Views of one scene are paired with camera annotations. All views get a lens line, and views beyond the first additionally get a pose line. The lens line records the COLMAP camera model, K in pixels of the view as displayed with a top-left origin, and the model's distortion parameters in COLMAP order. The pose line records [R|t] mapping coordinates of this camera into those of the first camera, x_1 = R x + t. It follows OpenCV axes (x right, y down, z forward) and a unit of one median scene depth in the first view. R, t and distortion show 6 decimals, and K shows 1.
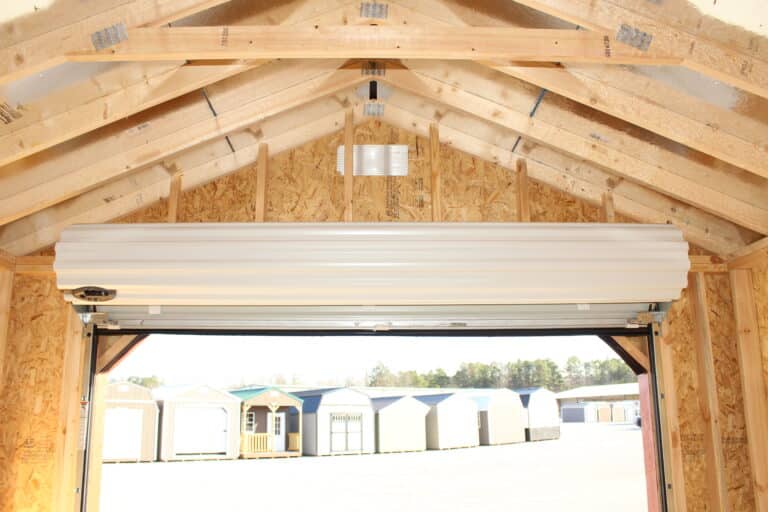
lens RADIAL K [[640.1, 0, 381.5], [0, 640.1, 263.7], [0, 0, 1]] dist [-0.047843, 0.009008]
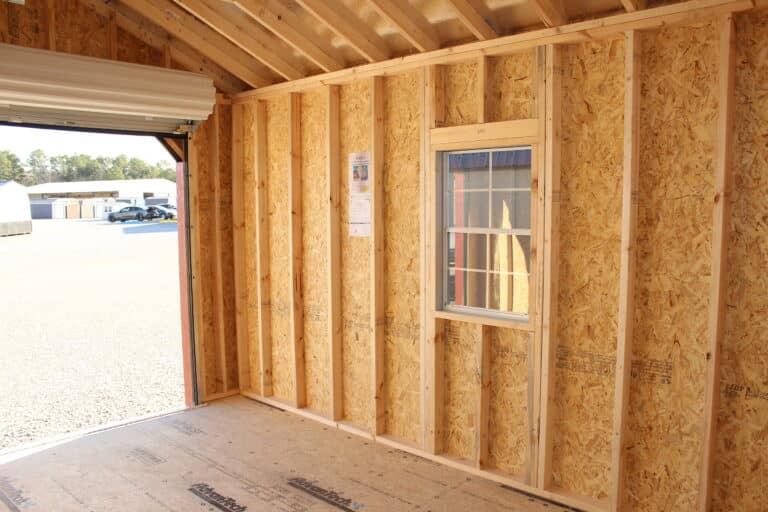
lens RADIAL K [[640.1, 0, 388.3], [0, 640.1, 258.4], [0, 0, 1]] dist [-0.047843, 0.009008]
pose [[0.702045, -0.059313, 0.709659, -0.395591], [-0.158318, 0.958588, 0.236737, -0.064529], [-0.694312, -0.278551, 0.663581, -0.543799]]
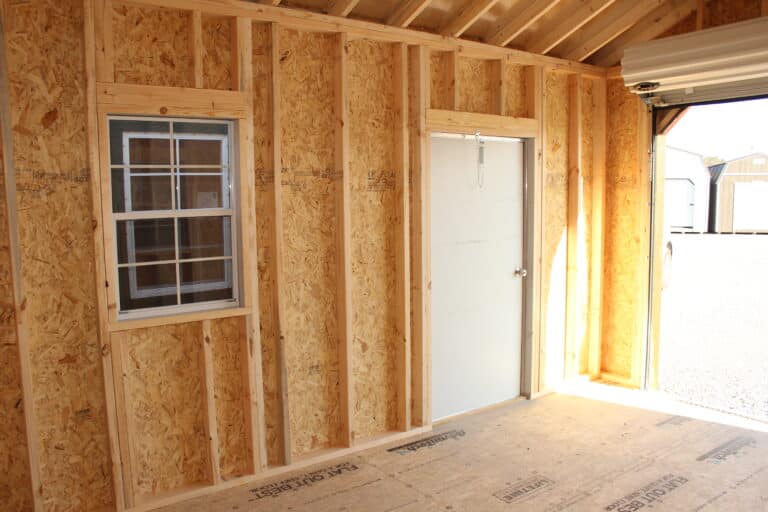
lens RADIAL K [[640.1, 0, 383.5], [0, 640.1, 256.7], [0, 0, 1]] dist [-0.047843, 0.009008]
pose [[0.600805, 0.077226, -0.795657, 0.422084], [0.189583, 0.953163, 0.235669, -0.042310], [0.776590, -0.292433, 0.558024, -0.510602]]
